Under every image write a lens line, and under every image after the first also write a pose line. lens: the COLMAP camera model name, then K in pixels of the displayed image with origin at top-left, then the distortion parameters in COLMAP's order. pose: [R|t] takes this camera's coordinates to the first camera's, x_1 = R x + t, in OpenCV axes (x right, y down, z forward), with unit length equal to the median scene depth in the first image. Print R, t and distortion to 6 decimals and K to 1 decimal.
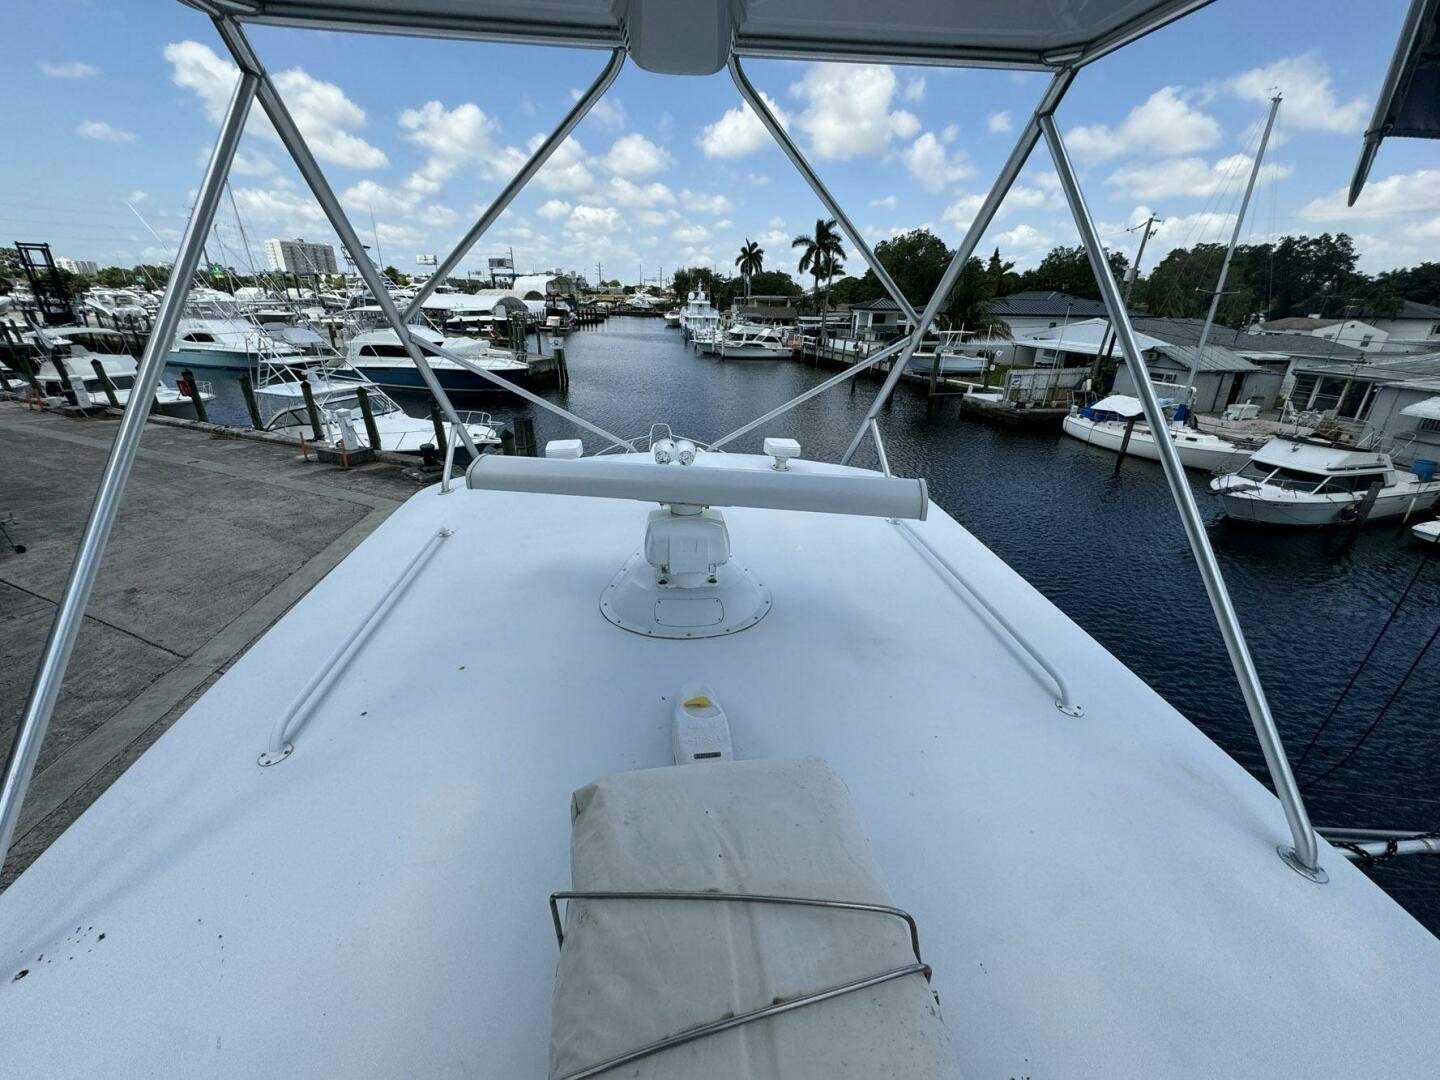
lens RADIAL K [[577.9, 0, 714.1], [0, 577.9, 547.4], [0, 0, 1]] dist [-0.002927, 0.000136]
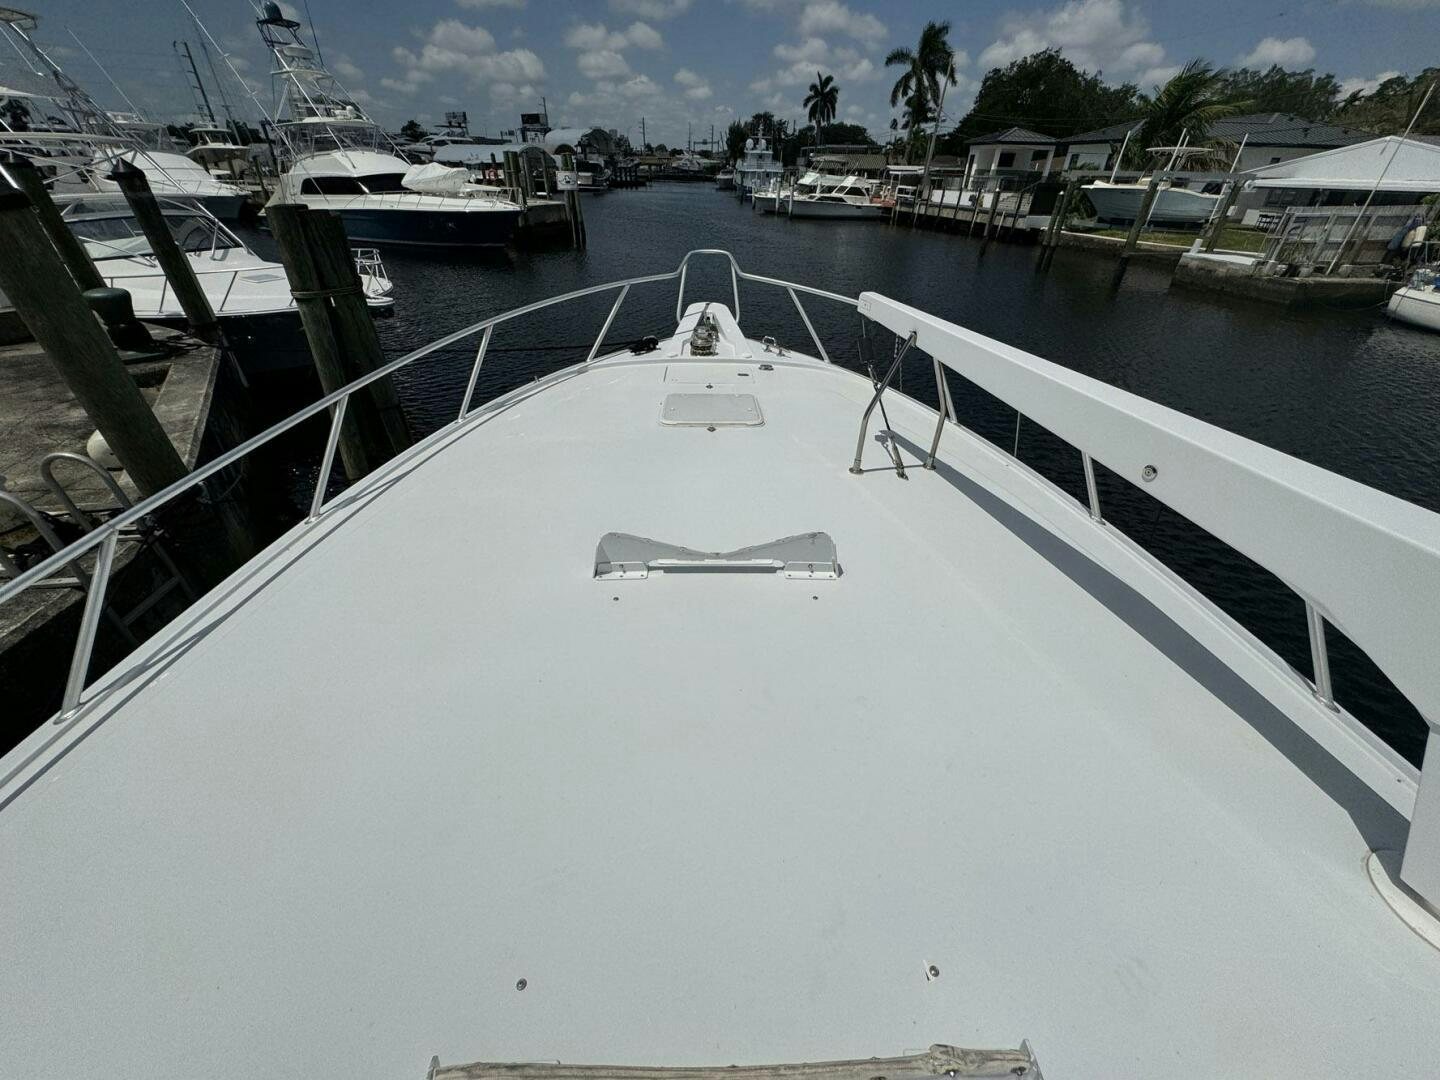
lens RADIAL K [[575.2, 0, 720.5], [0, 575.2, 546.8], [0, 0, 1]] dist [-0.000391, 0.000189]
pose [[0.997468, 0.040819, -0.058242, -0.009784], [-0.030156, 0.984381, 0.173447, -0.014549], [0.064413, -0.171251, 0.983120, 0.100819]]
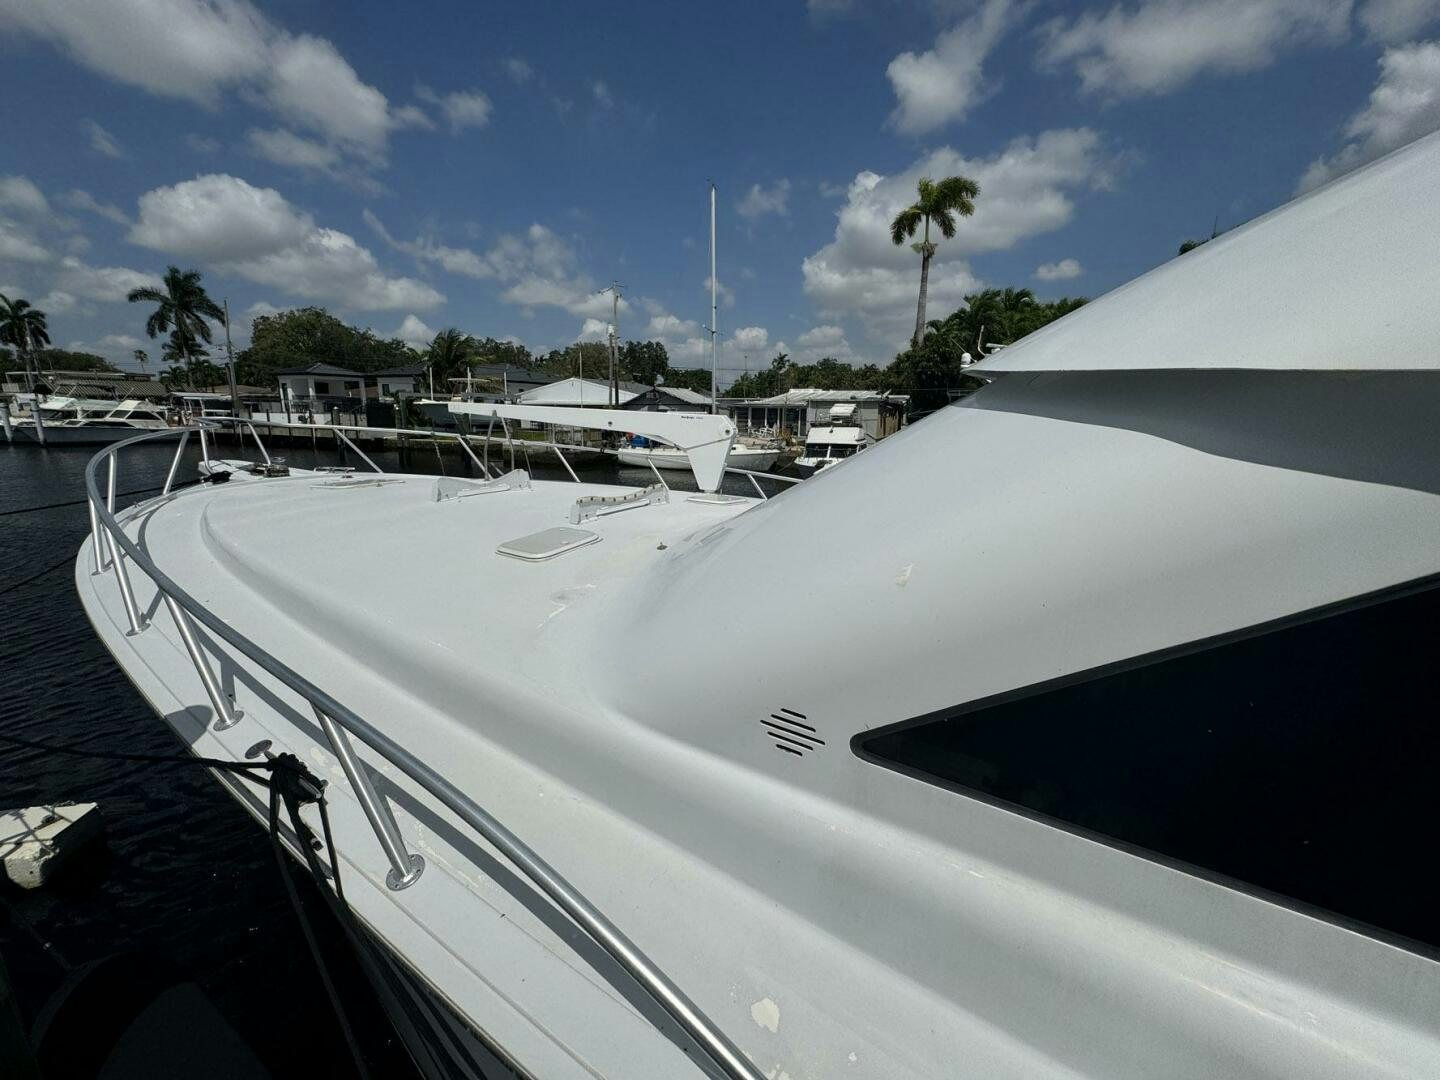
lens RADIAL K [[575.2, 0, 720.5], [0, 575.2, 546.8], [0, 0, 1]] dist [-0.000391, 0.000189]
pose [[0.588835, -0.192621, 0.784965, -0.038659], [0.316734, 0.948502, -0.004844, 0.001088], [-0.743608, 0.251477, 0.619521, 0.078537]]
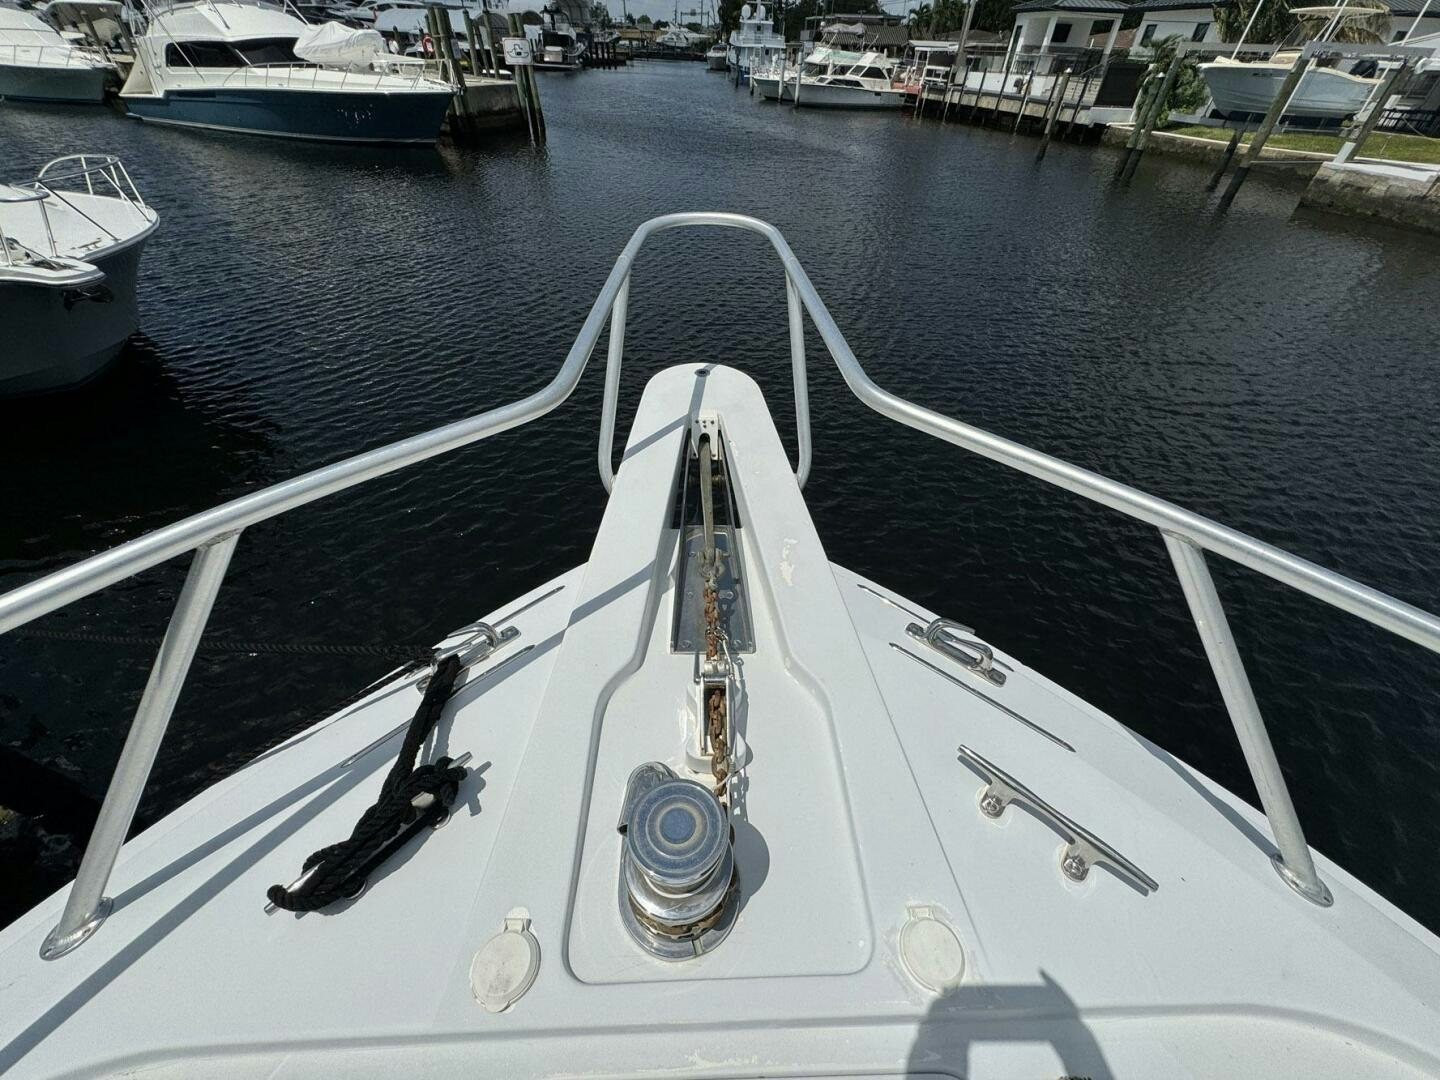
lens RADIAL K [[579.2, 0, 723.9], [0, 579.2, 545.2], [0, 0, 1]] dist [-0.008384, 0.003518]
pose [[0.998462, 0.044149, -0.033545, -0.014400], [-0.032075, 0.953380, 0.300063, -0.031238], [0.045229, -0.298526, 0.953329, 0.147531]]
